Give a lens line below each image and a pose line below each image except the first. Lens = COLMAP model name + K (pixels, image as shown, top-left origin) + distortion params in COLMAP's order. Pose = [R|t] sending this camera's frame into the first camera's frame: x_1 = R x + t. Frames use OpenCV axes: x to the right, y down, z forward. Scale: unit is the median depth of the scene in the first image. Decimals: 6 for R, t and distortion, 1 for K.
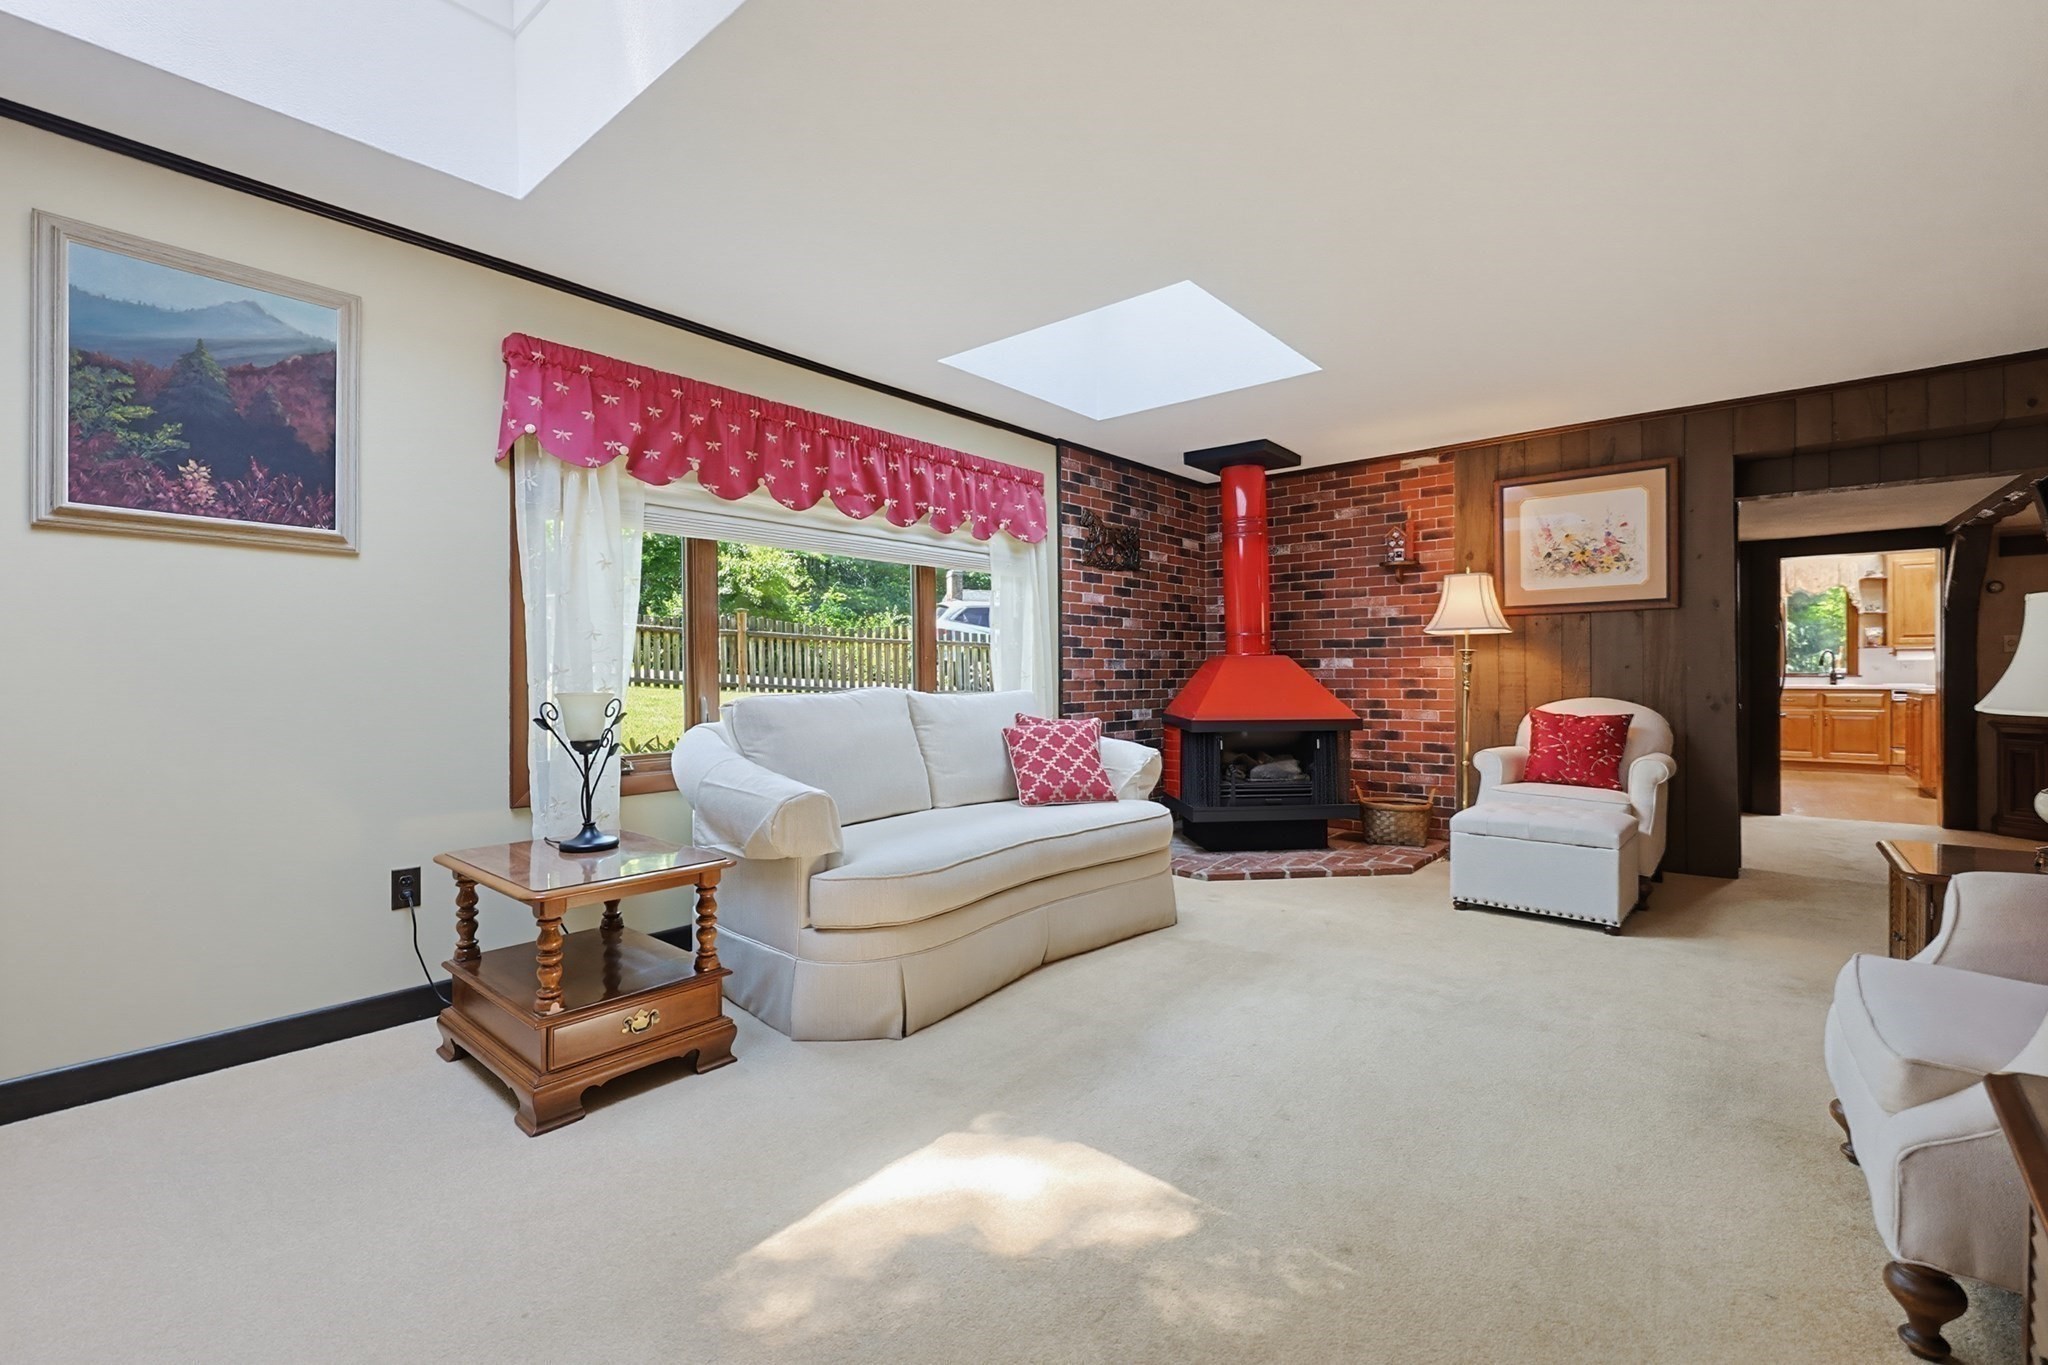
lens RADIAL K [[878.5, 0, 1019.0], [0, 878.5, 678.6], [0, 0, 1]] dist [-0.003123, -0.000436]
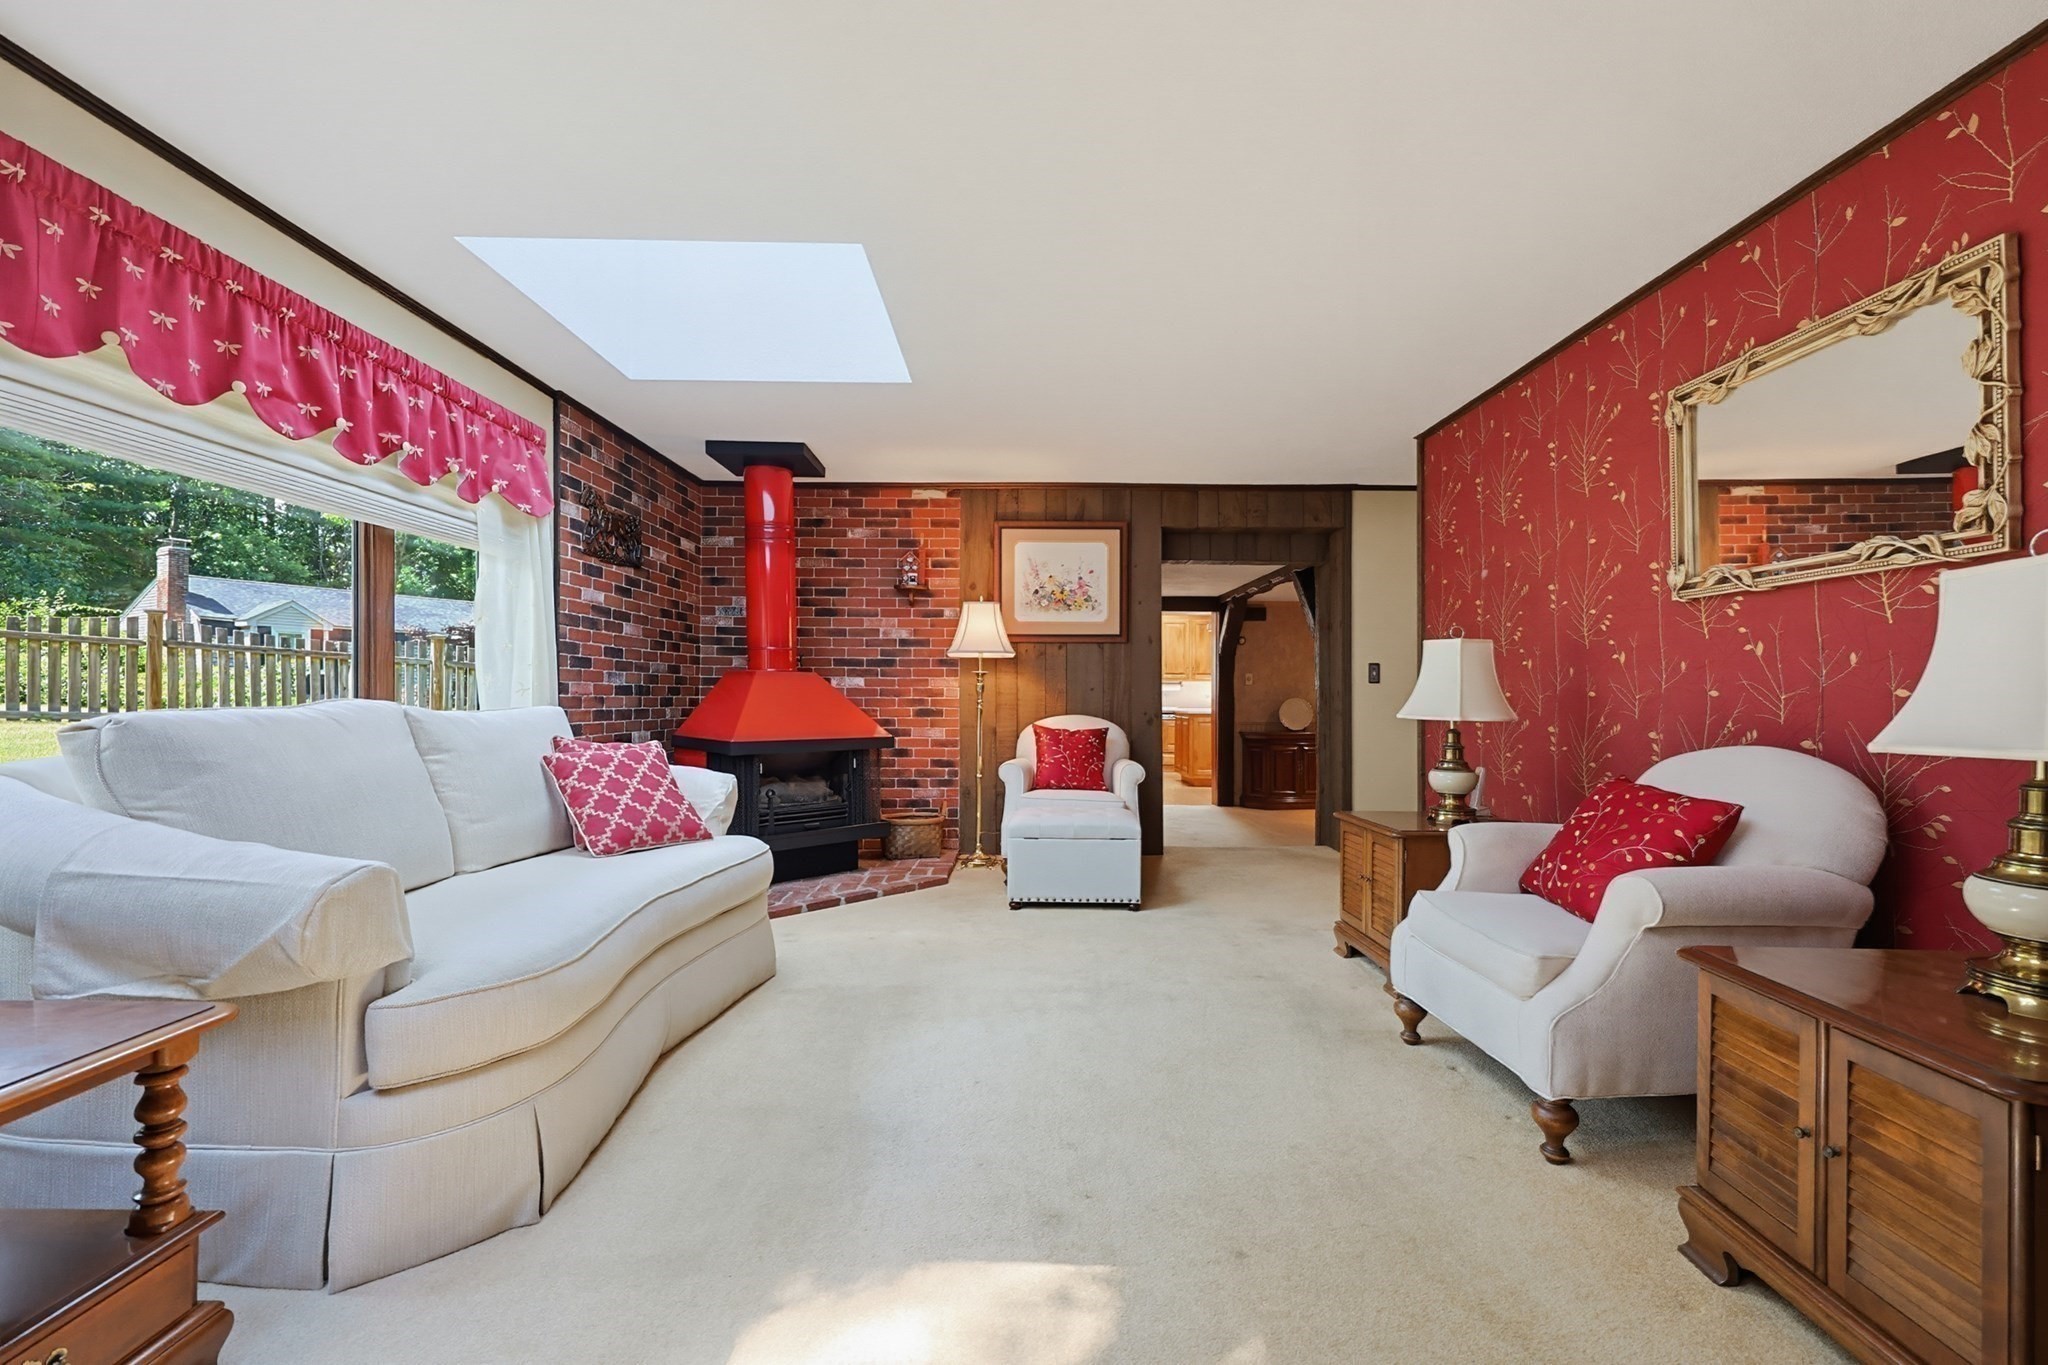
lens RADIAL K [[878.5, 0, 1028.8], [0, 878.5, 691.5], [0, 0, 1]] dist [-0.003123, -0.000436]
pose [[0.753303, 0.014113, 0.657522, -0.183100], [-0.005294, 0.999867, -0.015396, 0.009599], [-0.657652, 0.008116, 0.753278, 0.153338]]
